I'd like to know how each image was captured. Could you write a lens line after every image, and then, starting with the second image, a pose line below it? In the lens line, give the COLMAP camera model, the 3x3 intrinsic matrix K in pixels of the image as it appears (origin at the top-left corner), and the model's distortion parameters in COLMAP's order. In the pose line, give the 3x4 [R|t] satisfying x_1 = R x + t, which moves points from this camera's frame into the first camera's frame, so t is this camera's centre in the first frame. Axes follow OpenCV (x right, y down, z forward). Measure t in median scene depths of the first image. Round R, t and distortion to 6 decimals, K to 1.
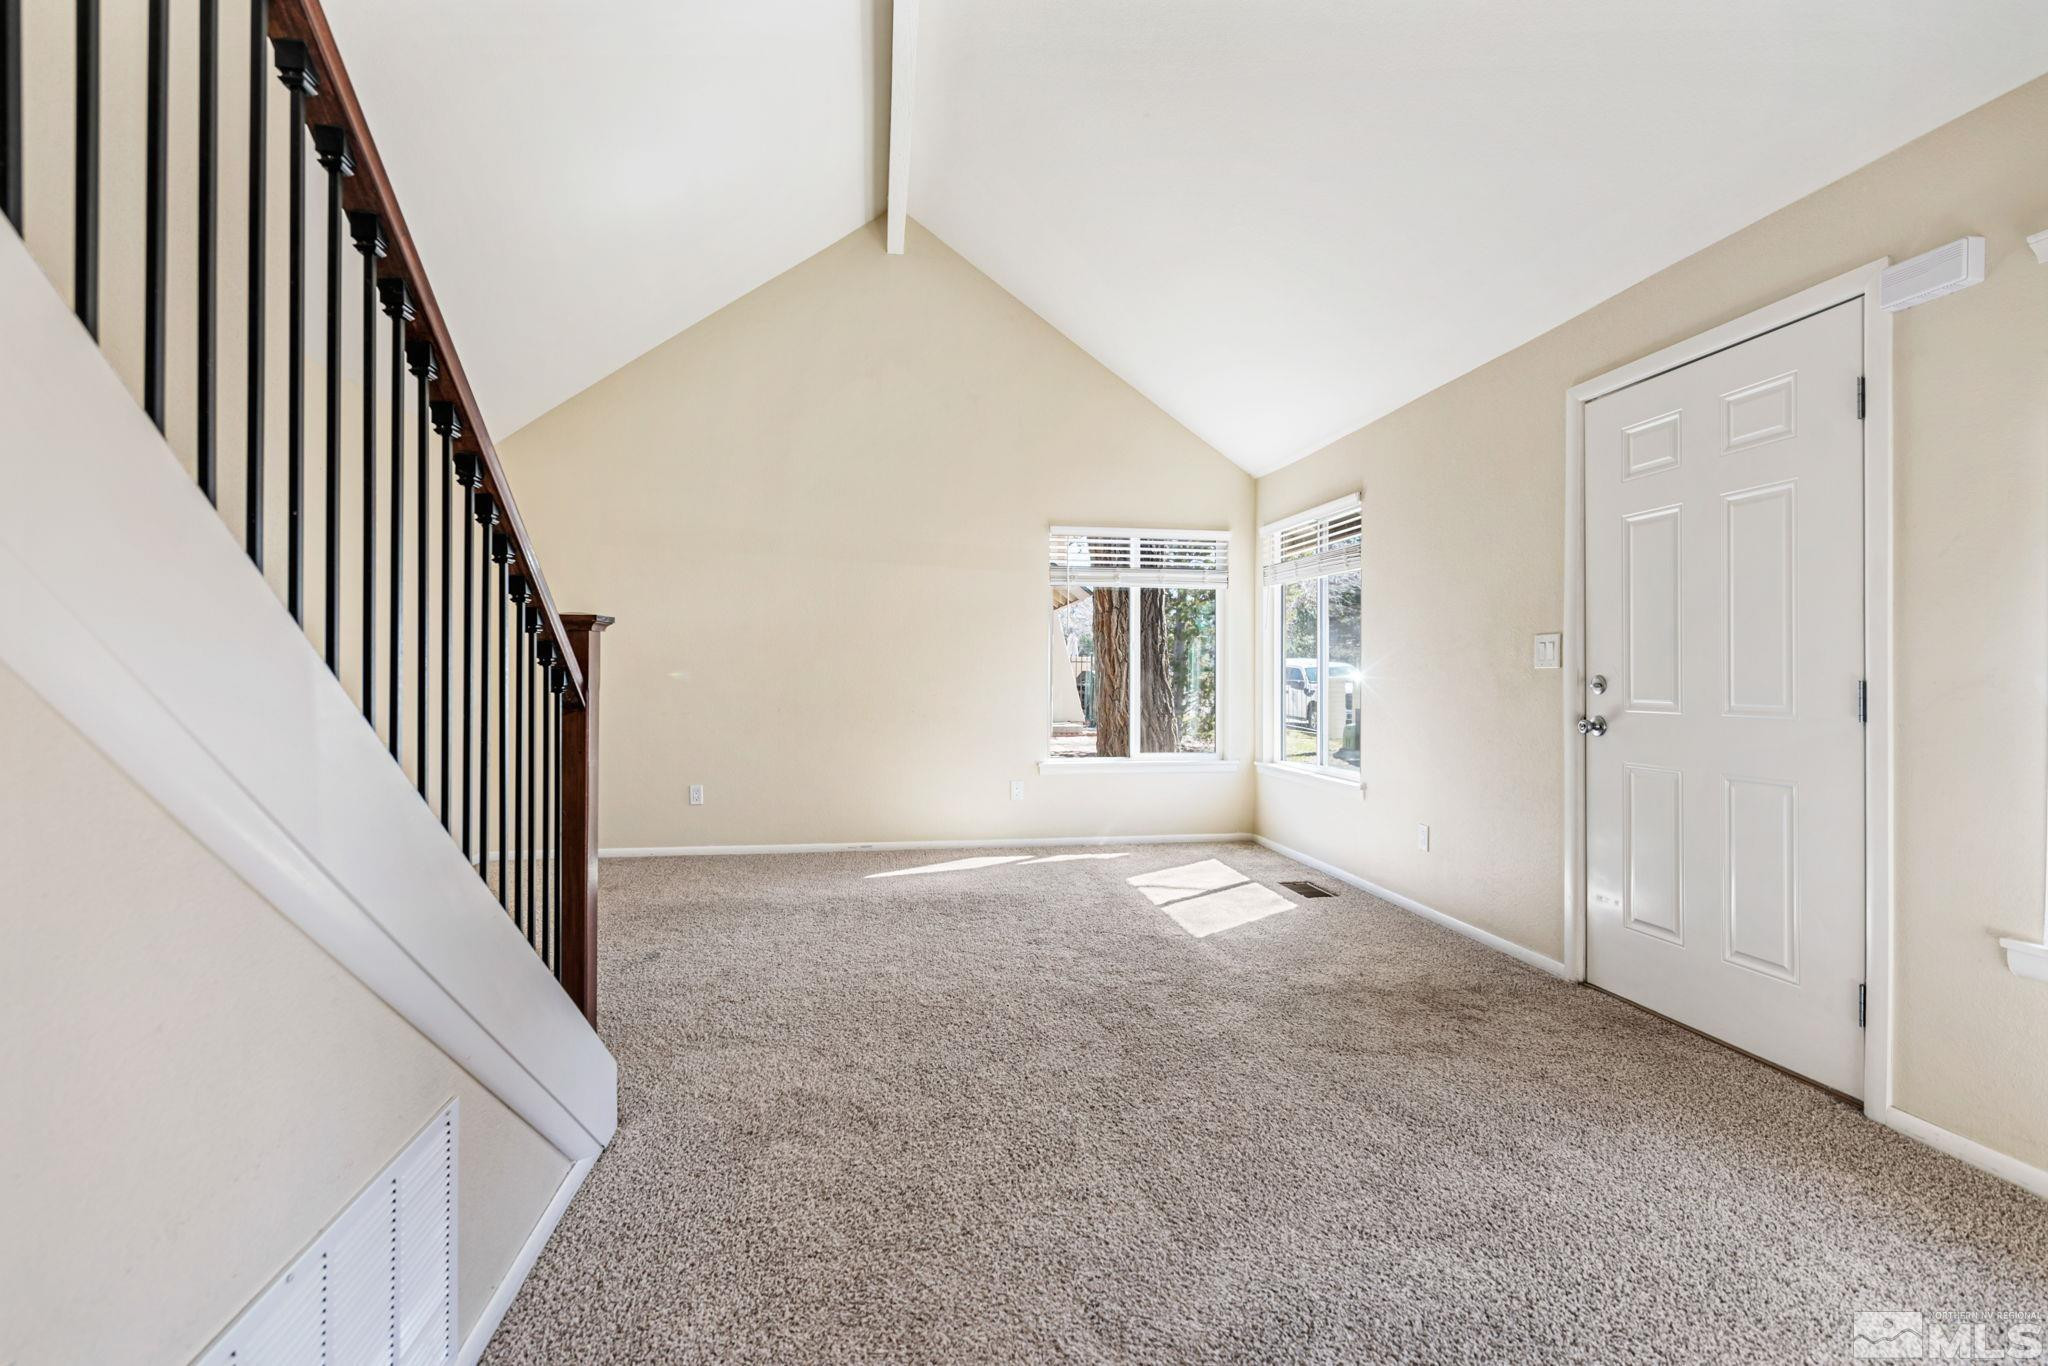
lens RADIAL K [[920.7, 0, 1024.0], [0, 920.7, 683.0], [0, 0, 1]] dist [0.001677, -0.000407]
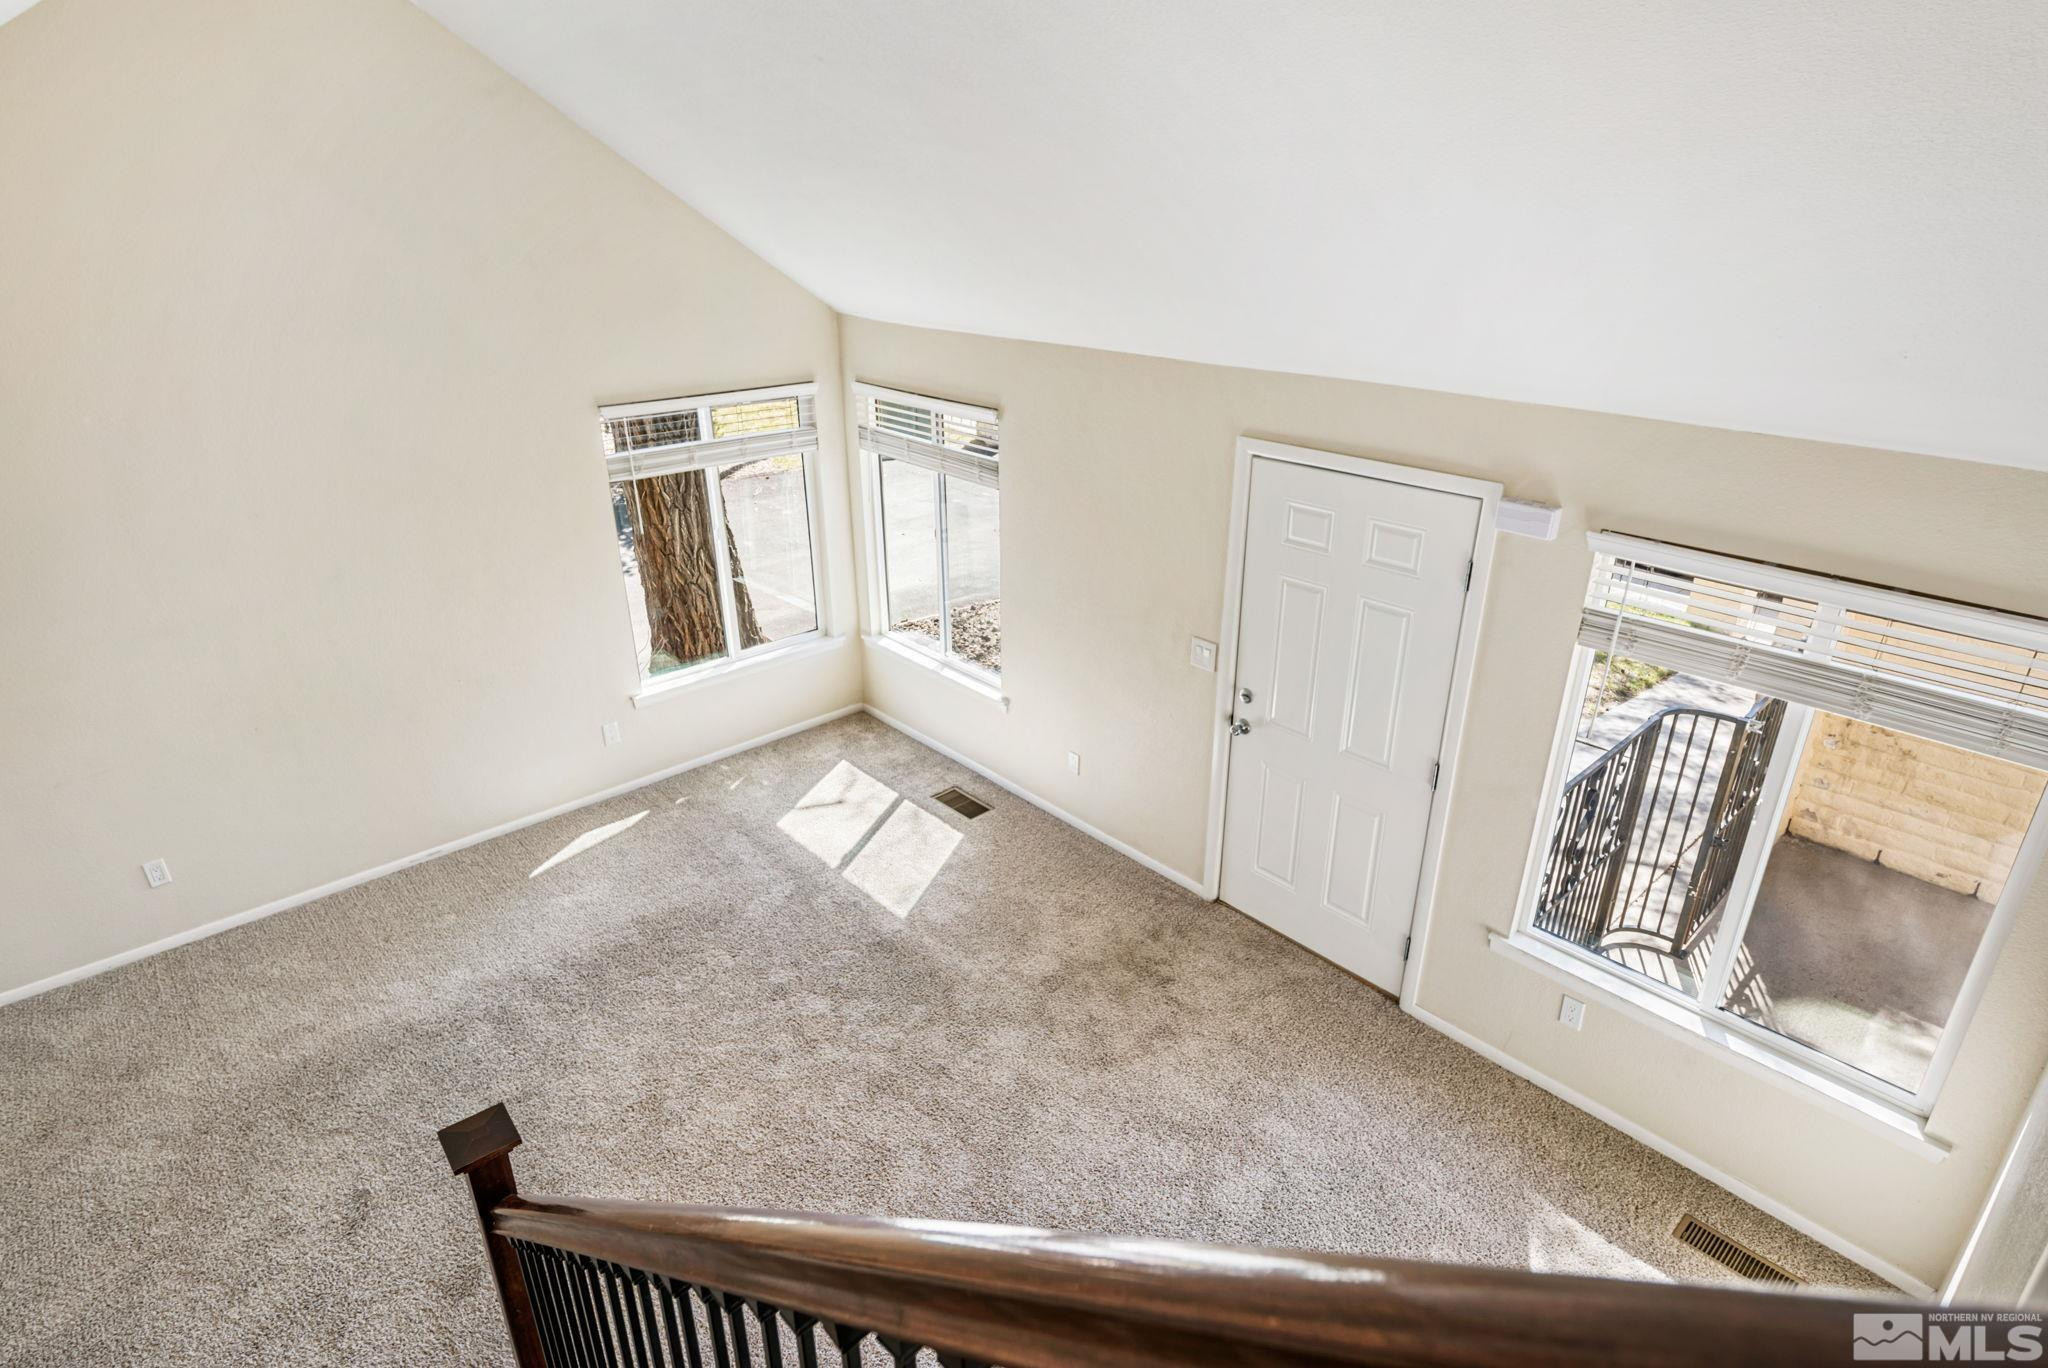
lens RADIAL K [[1117.9, 0, 1039.7], [0, 1117.9, 679.4], [0, 0, 1]] dist [0.027956, -0.019309]
pose [[0.830660, -0.225443, 0.509097, -0.329752], [-0.001084, 0.913703, 0.406382, -0.589193], [-0.556779, -0.338117, 0.758732, 0.044132]]
